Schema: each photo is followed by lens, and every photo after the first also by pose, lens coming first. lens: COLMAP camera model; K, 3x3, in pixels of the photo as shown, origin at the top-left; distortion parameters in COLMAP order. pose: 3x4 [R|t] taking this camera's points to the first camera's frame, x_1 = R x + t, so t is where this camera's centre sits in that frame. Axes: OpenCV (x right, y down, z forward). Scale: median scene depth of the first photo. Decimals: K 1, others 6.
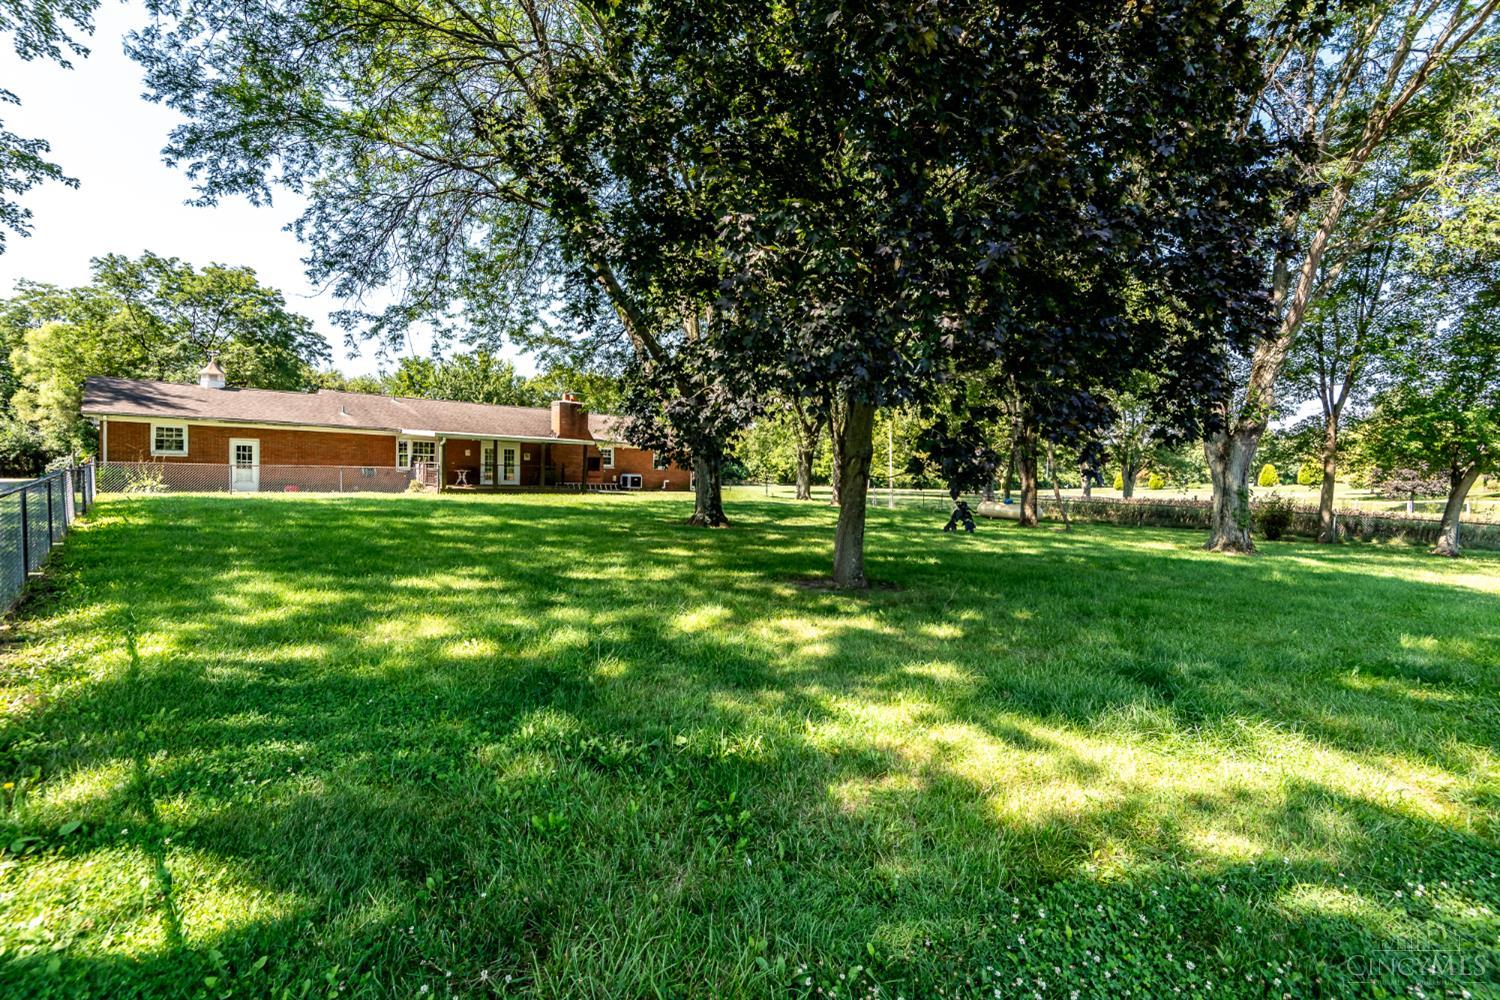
lens RADIAL K [[713.2, 0, 758.1], [0, 713.2, 477.3], [0, 0, 1]] dist [0.002176, 0.000378]
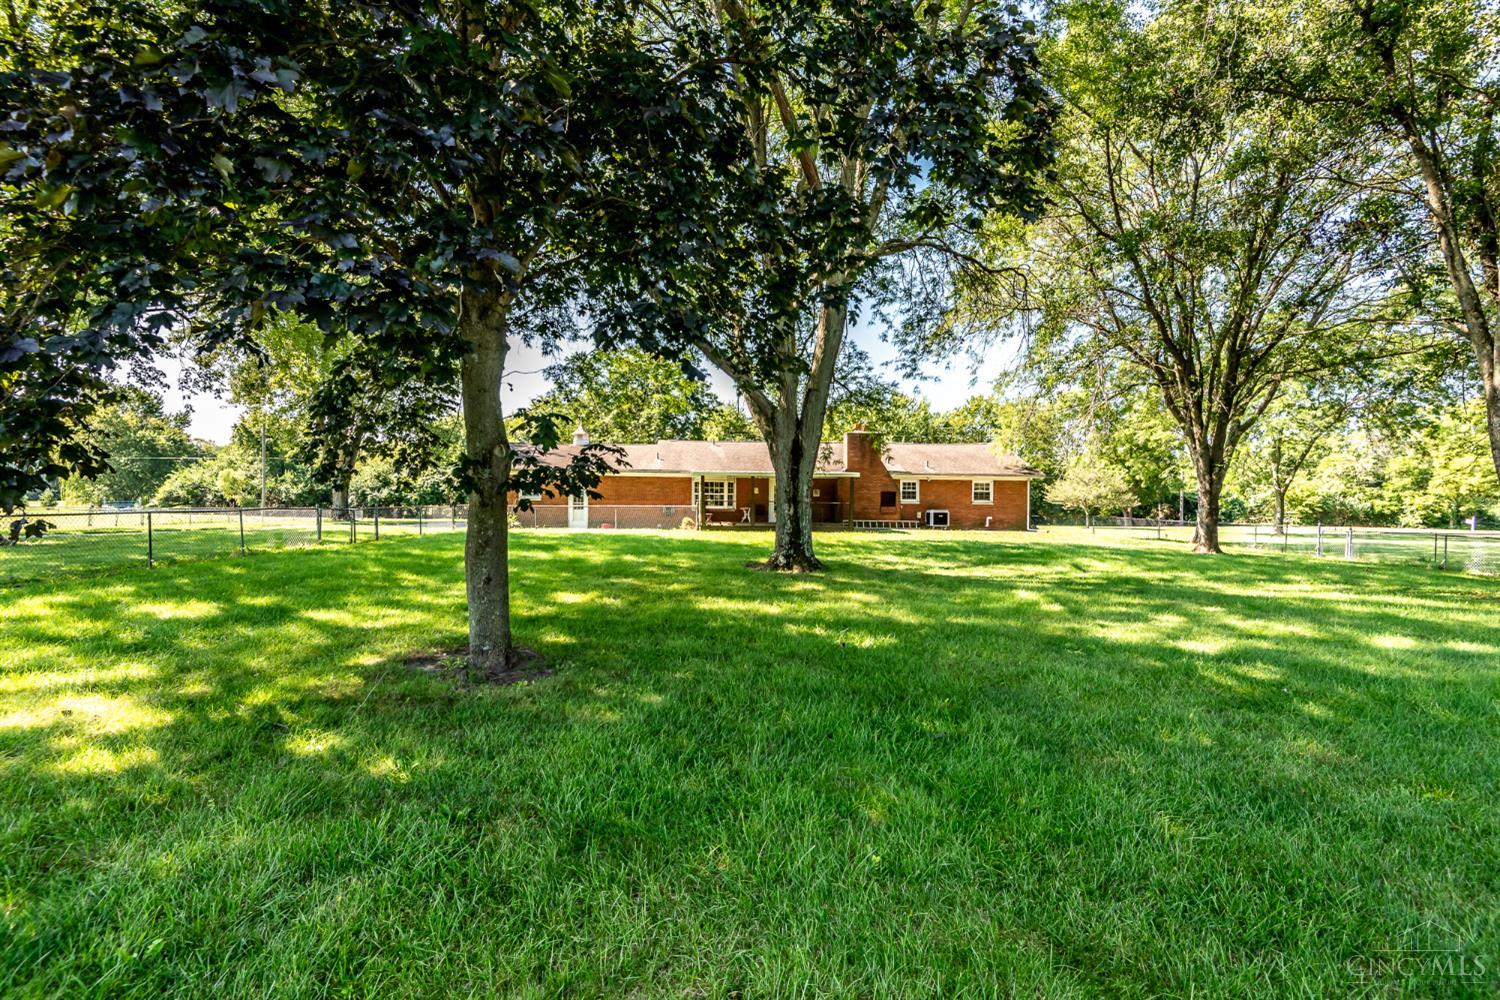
lens RADIAL K [[713.2, 0, 758.1], [0, 713.2, 477.3], [0, 0, 1]] dist [0.002176, 0.000378]
pose [[0.781812, -0.045537, -0.621849, 0.216388], [0.009491, 0.998083, -0.061155, 0.008019], [0.623442, 0.041910, 0.780746, 0.210917]]
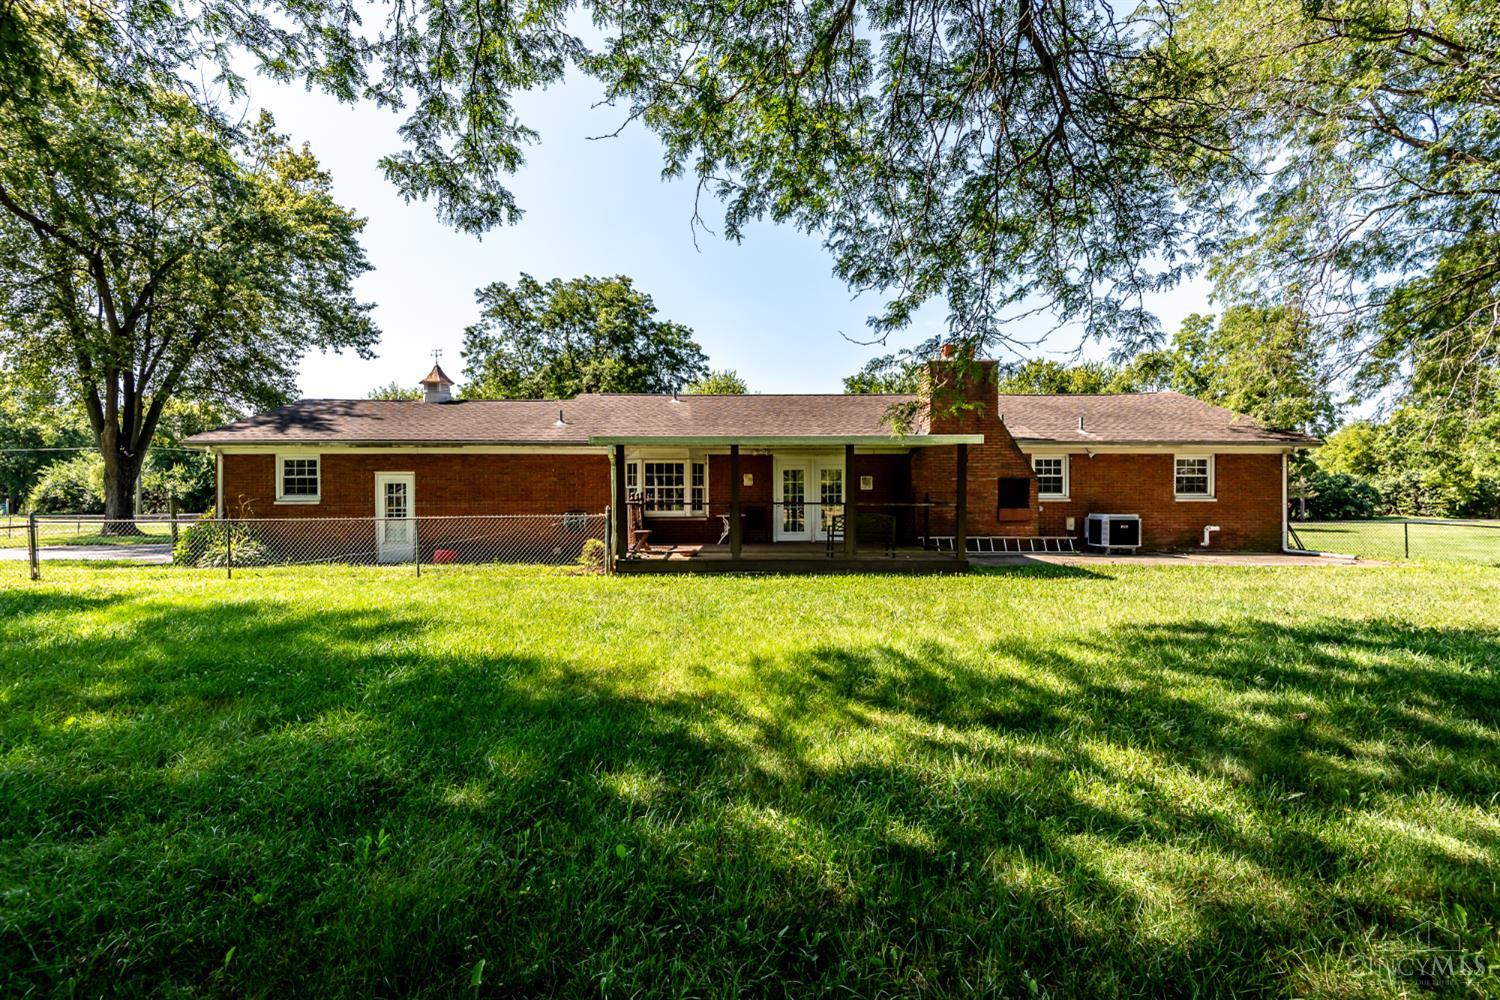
lens RADIAL K [[713.2, 0, 758.1], [0, 713.2, 477.3], [0, 0, 1]] dist [0.002176, 0.000378]
pose [[0.774510, -0.047627, -0.630766, -0.079645], [0.020998, 0.998548, -0.049614, -0.010602], [0.632213, 0.025182, 0.774386, 0.598076]]
